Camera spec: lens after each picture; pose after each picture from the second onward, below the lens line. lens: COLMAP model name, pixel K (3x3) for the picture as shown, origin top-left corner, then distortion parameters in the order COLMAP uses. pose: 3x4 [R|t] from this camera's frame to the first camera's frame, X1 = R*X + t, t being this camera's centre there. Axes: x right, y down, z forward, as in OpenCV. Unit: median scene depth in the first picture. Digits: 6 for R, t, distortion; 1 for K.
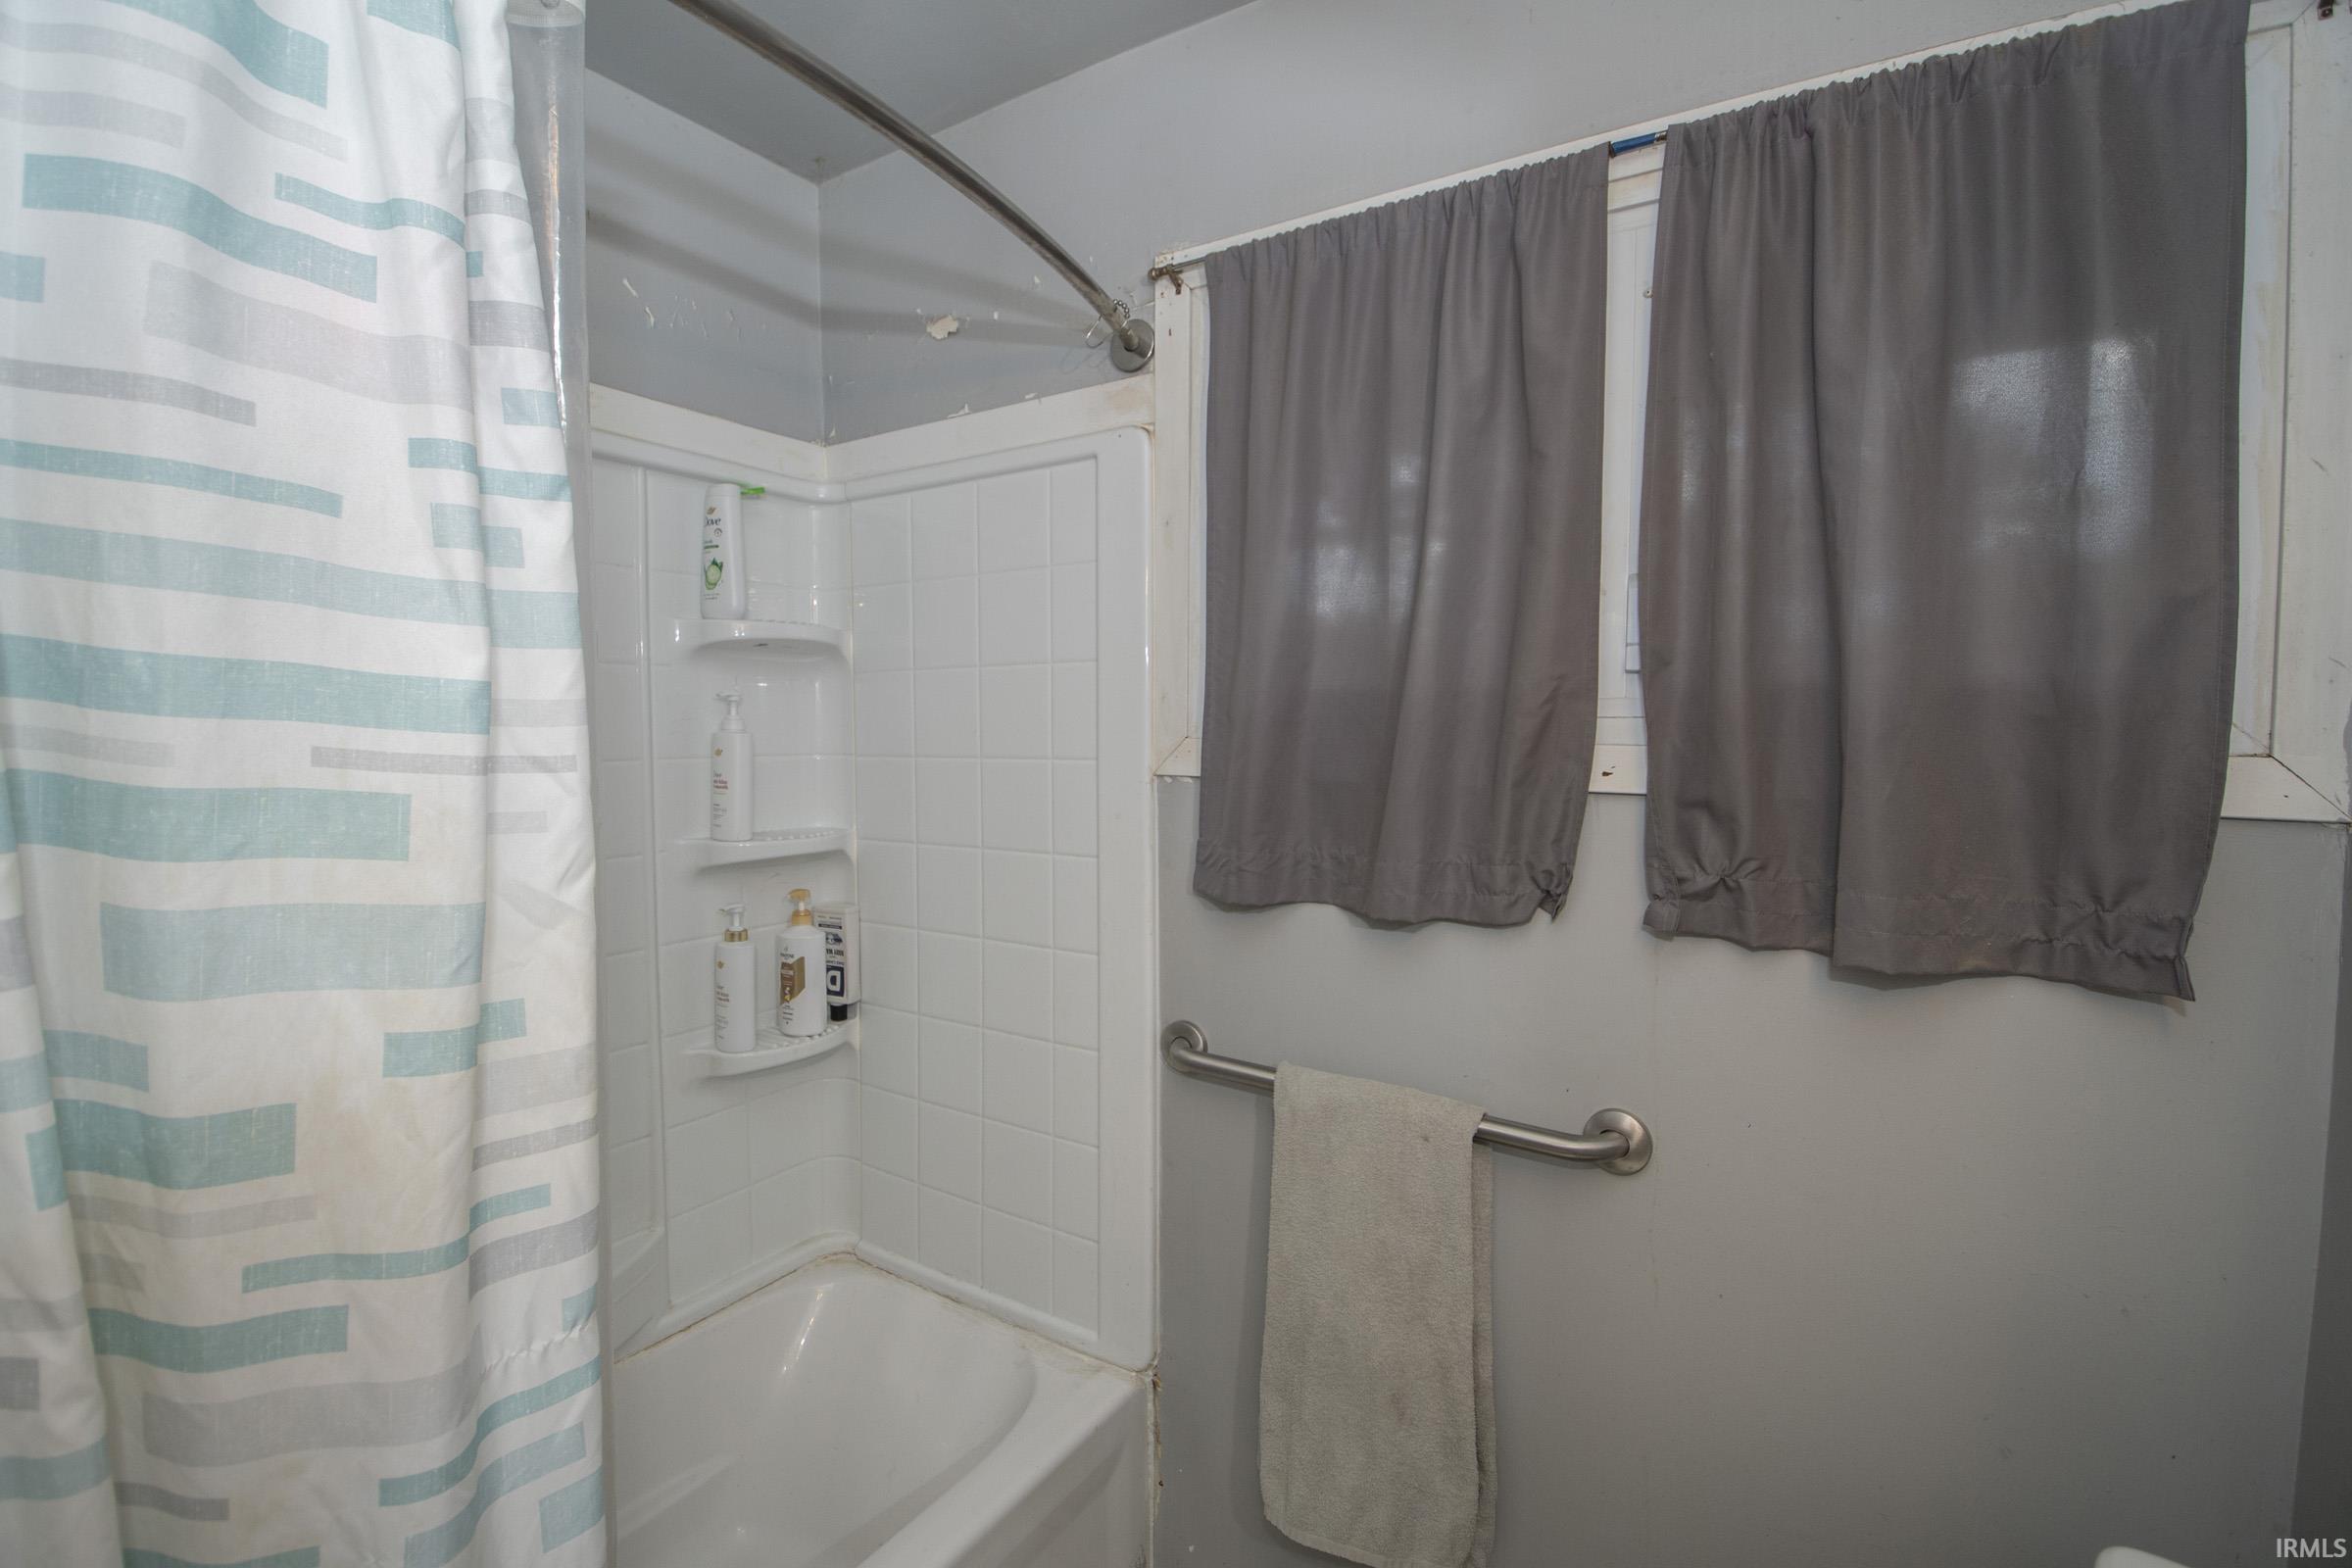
lens RADIAL K [[1059.1, 0, 1124.2], [0, 1059.1, 764.7], [0, 0, 1]] dist [0.001861, -0.021214]
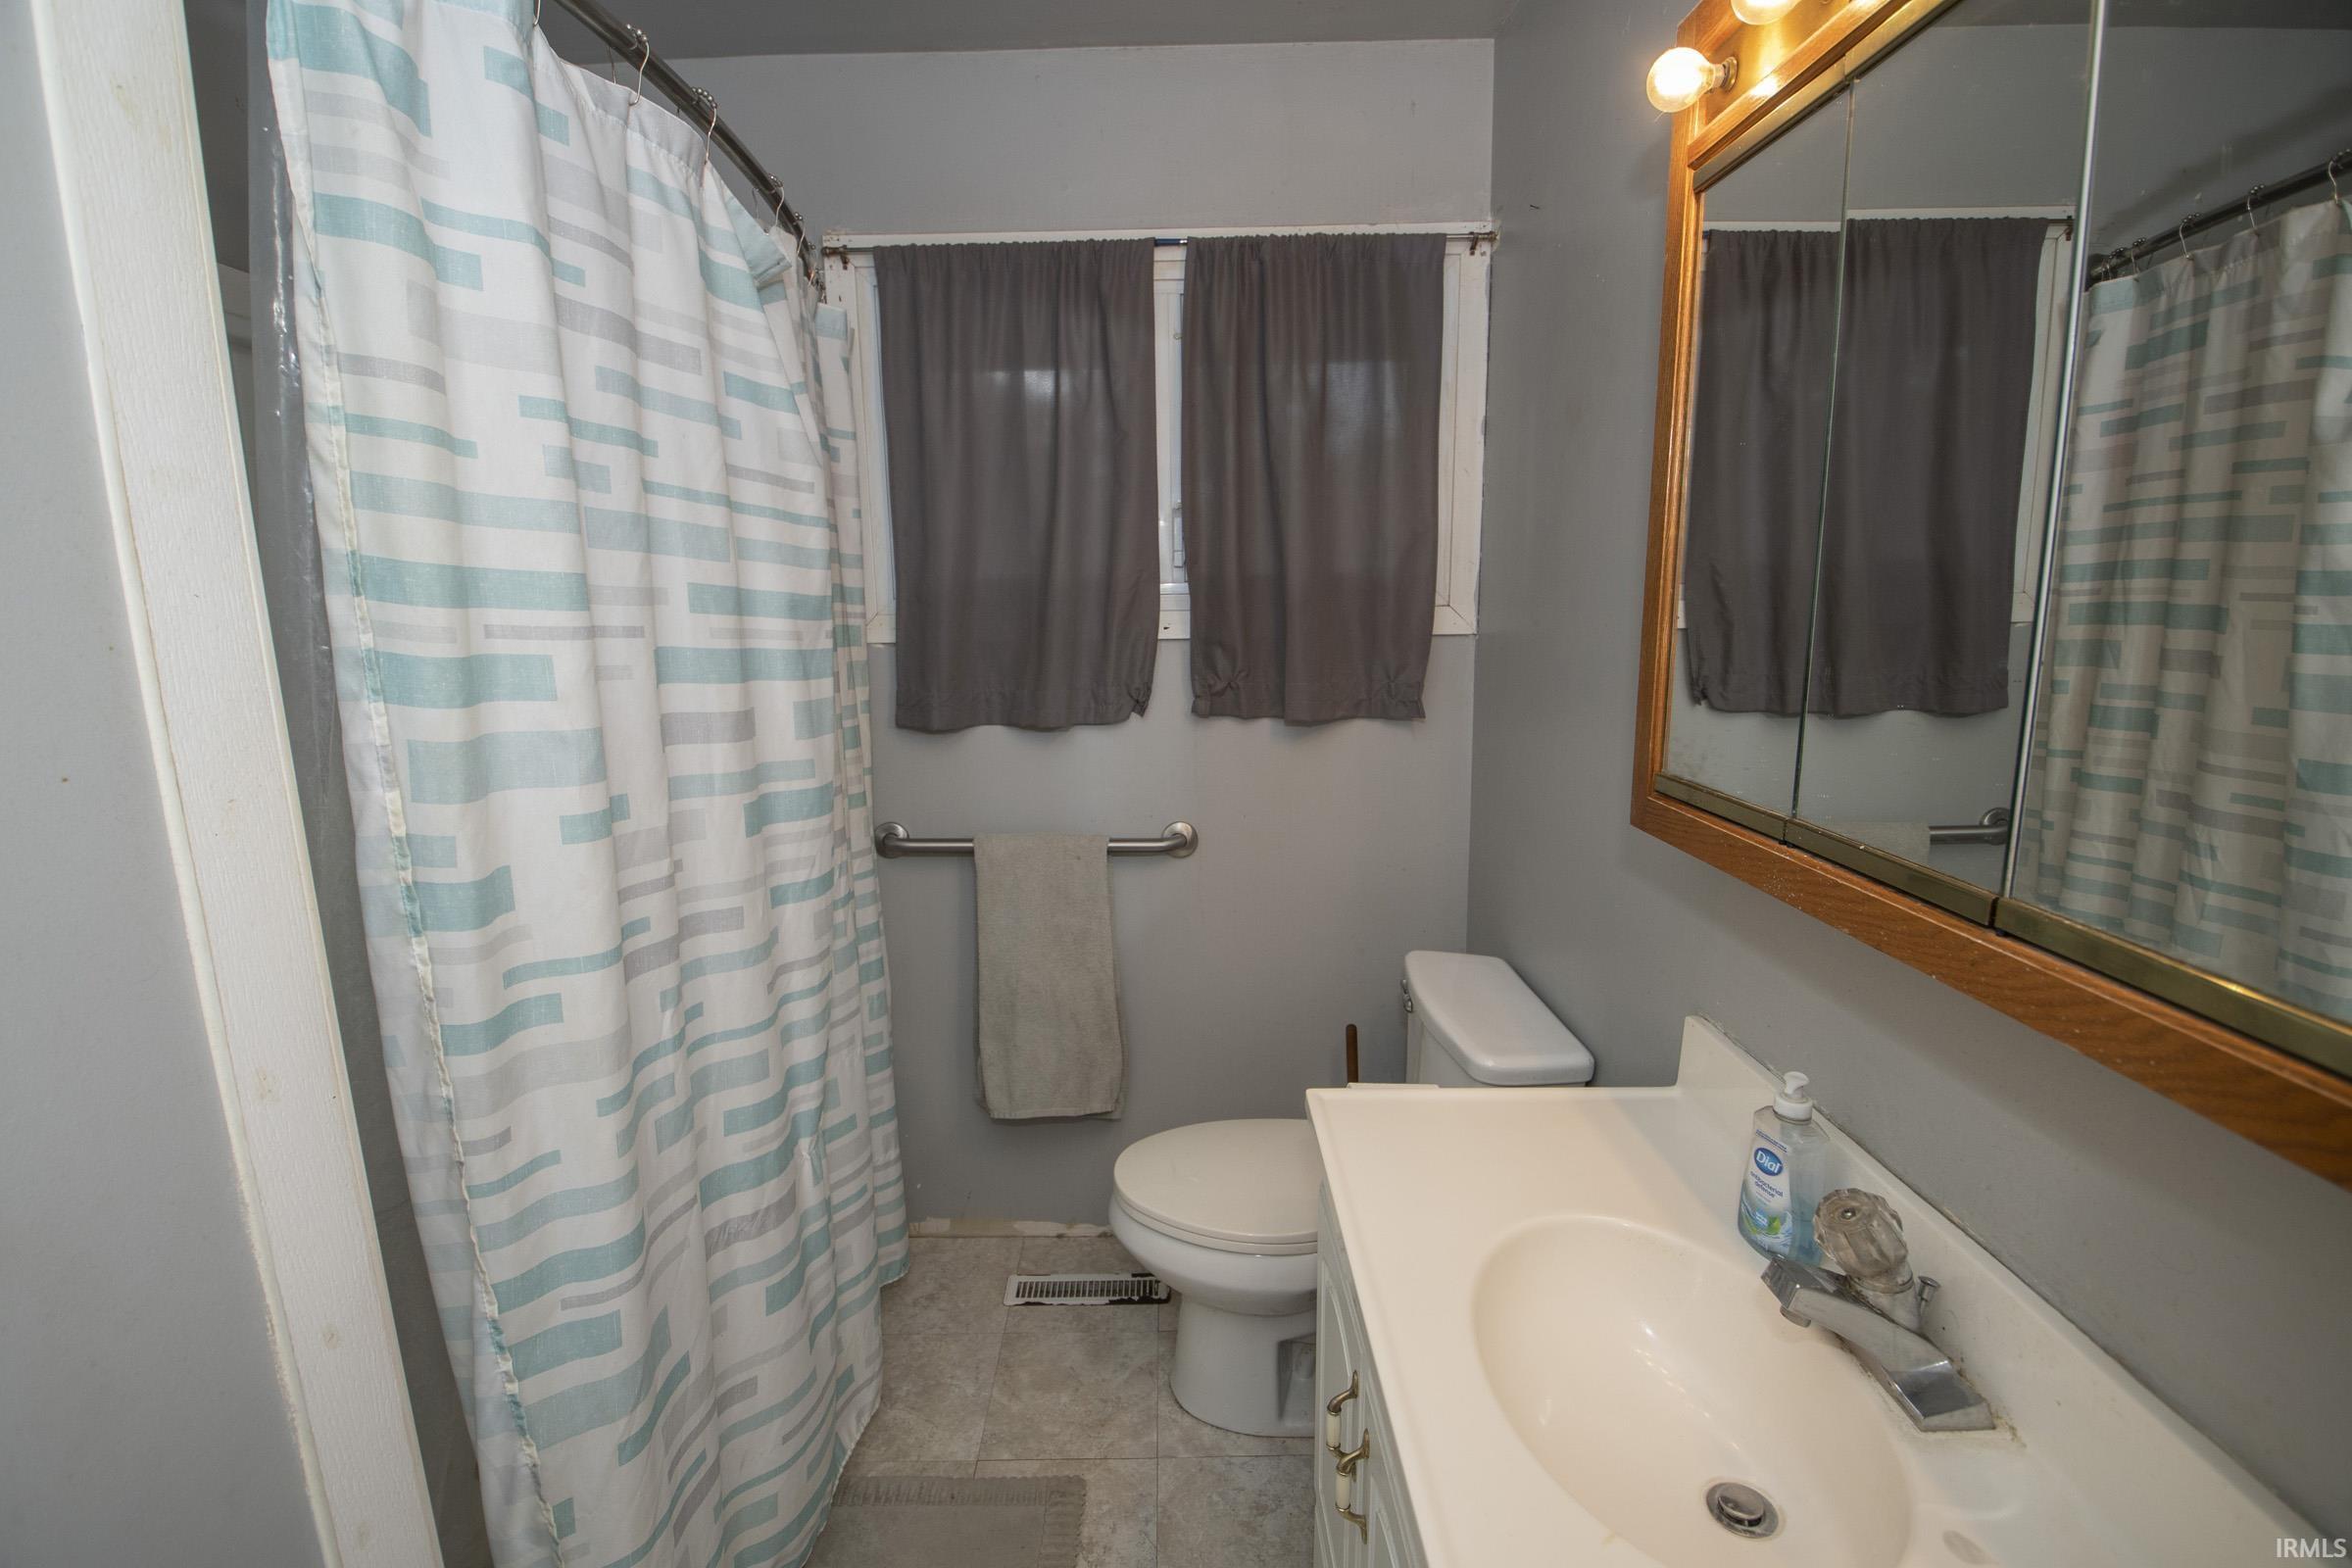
lens RADIAL K [[1038.1, 0, 1153.2], [0, 1038.1, 774.4], [0, 0, 1]] dist [0.015900, -0.021239]
pose [[0.837837, -0.104929, 0.535741, -0.506636], [0.044896, 0.991274, 0.123937, 0.035706], [-0.544071, -0.079786, 0.835237, -0.423967]]
